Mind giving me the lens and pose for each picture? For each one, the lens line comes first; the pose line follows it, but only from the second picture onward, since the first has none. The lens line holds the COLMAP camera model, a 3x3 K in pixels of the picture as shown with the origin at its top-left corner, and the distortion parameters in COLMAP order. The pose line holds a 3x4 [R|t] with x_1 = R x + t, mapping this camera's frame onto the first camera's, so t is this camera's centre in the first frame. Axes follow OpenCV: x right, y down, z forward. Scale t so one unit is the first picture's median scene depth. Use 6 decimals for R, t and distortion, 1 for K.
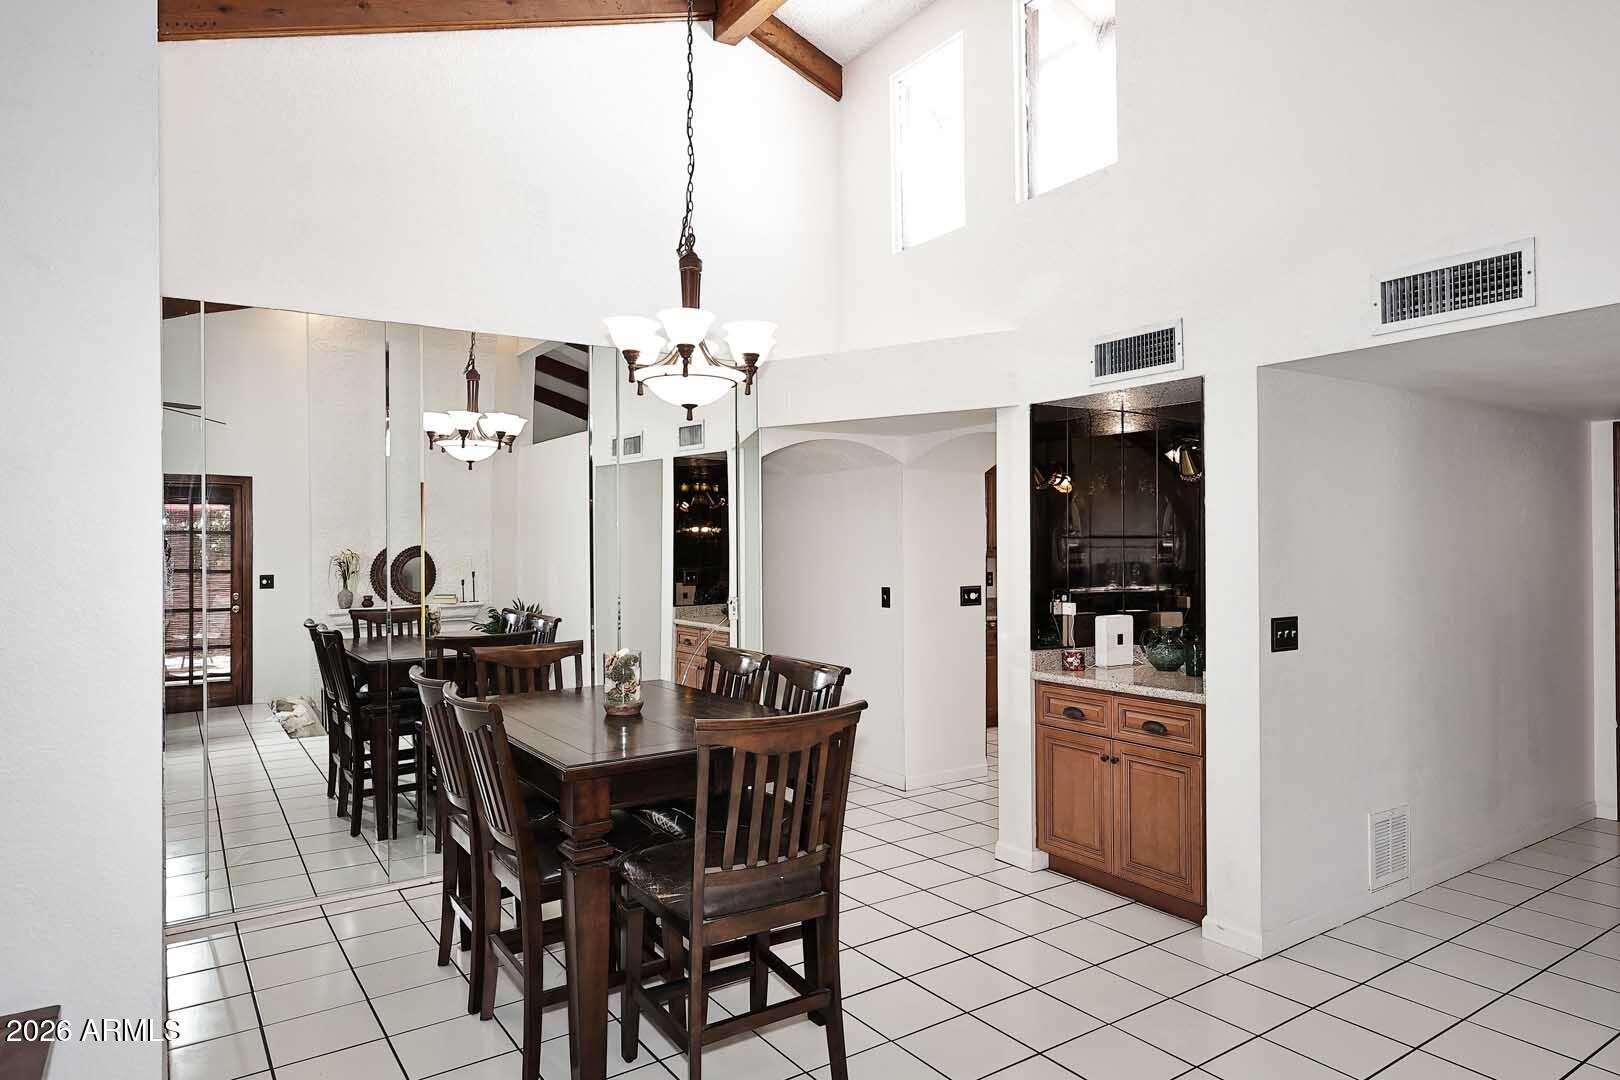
lens RADIAL K [[977.4, 0, 820.8], [0, 977.4, 539.0], [0, 0, 1]] dist [-0.002054, -0.000680]
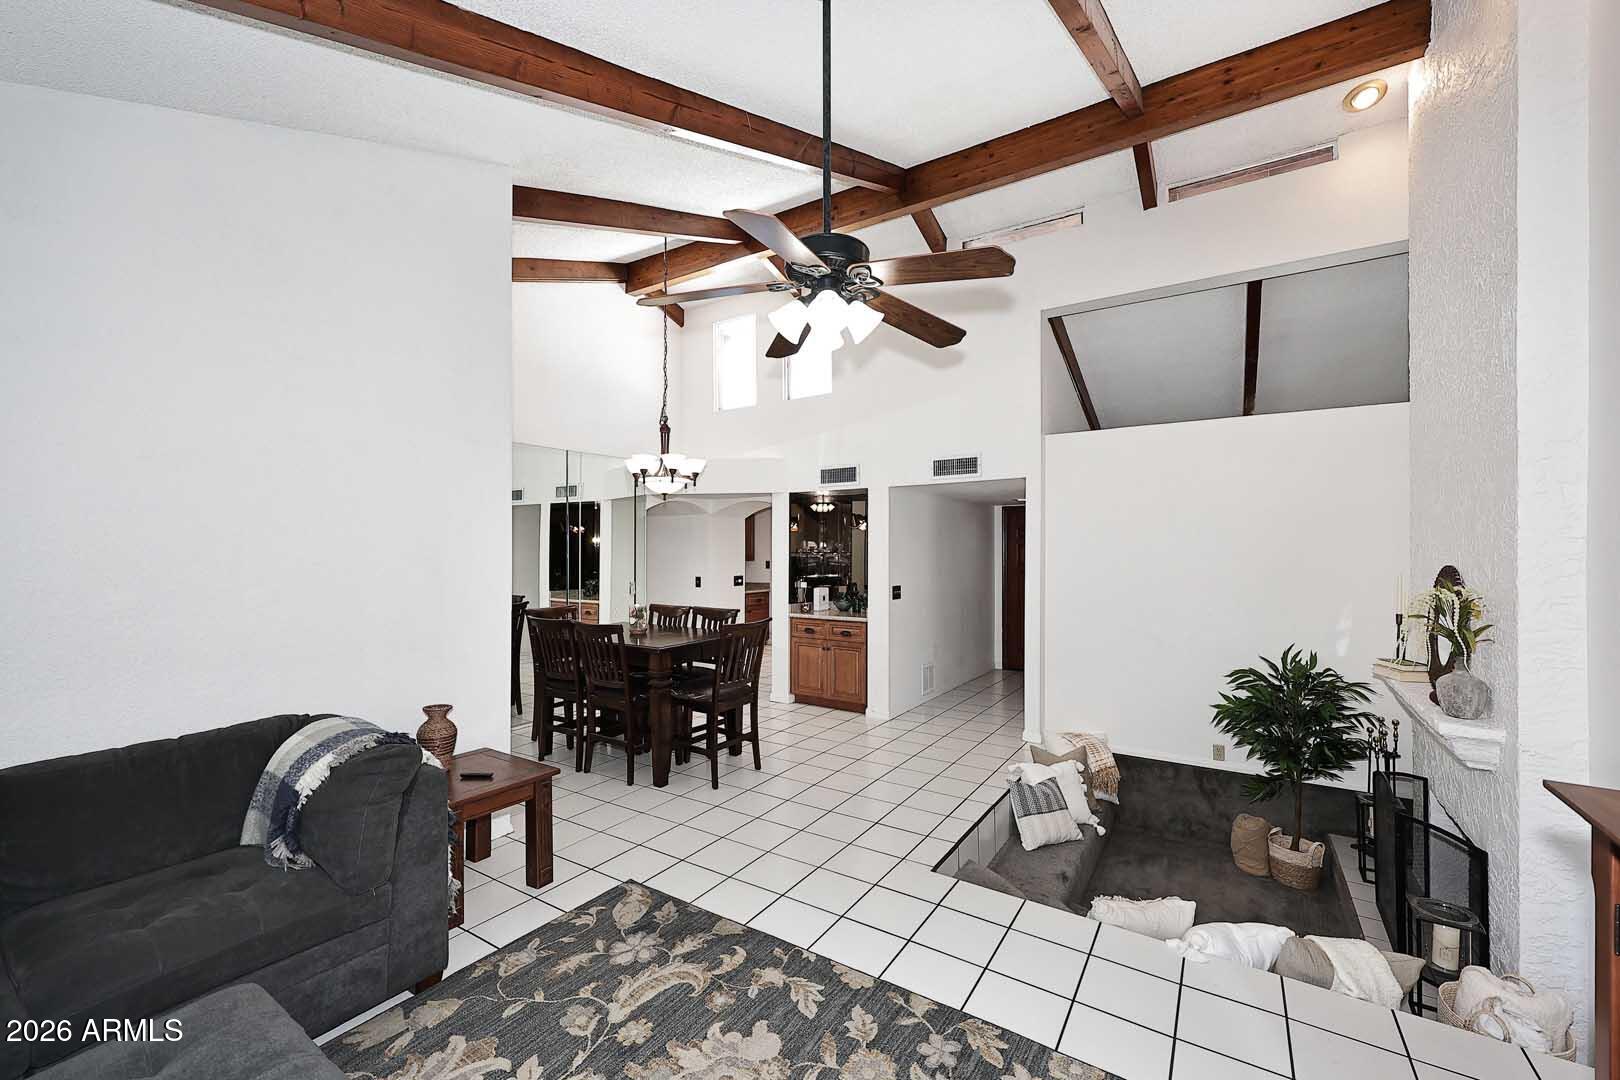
lens RADIAL K [[644.6, 0, 813.2], [0, 644.6, 543.6], [0, 0, 1]] dist [-0.001453, 0.000204]
pose [[0.921693, 0.009423, 0.387806, -0.303846], [-0.007171, 0.999948, -0.007253, -0.012240], [-0.387854, 0.003904, 0.921712, -0.370708]]
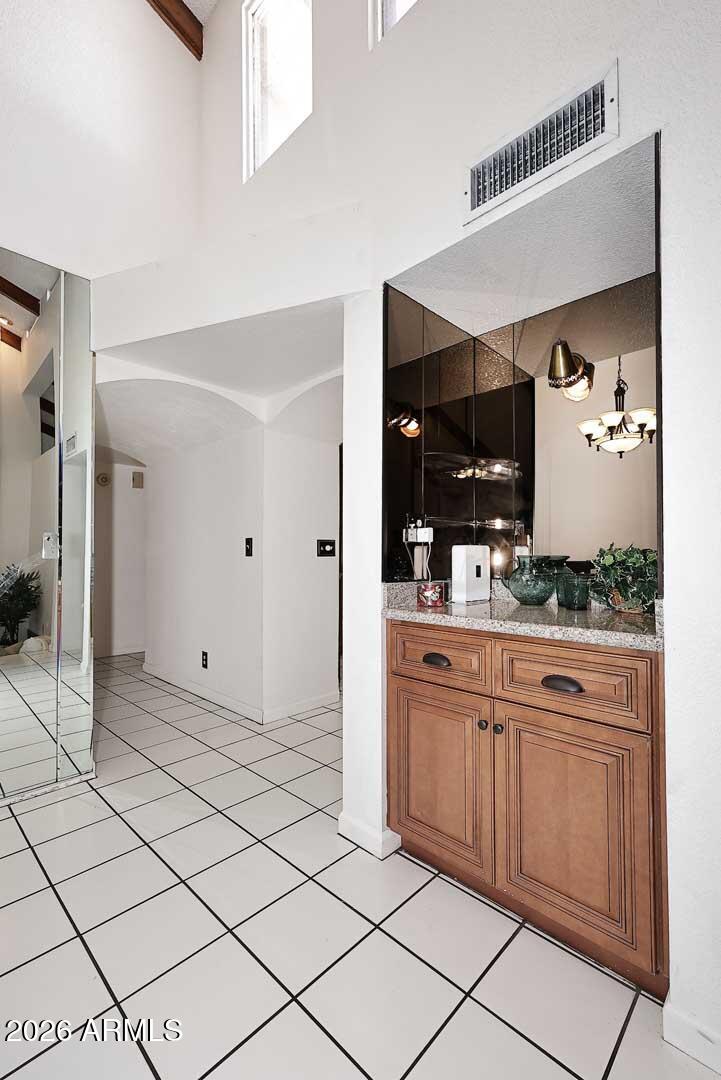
lens RADIAL K [[462.5, 0, 373.5], [0, 462.5, 545.4], [0, 0, 1]] dist [-0.018653, -0.000164]
pose [[0.976237, 0.010702, 0.216440, 0.125846], [-0.007502, 0.999850, -0.015602, 0.089823], [-0.216575, 0.013607, 0.976171, 0.632691]]
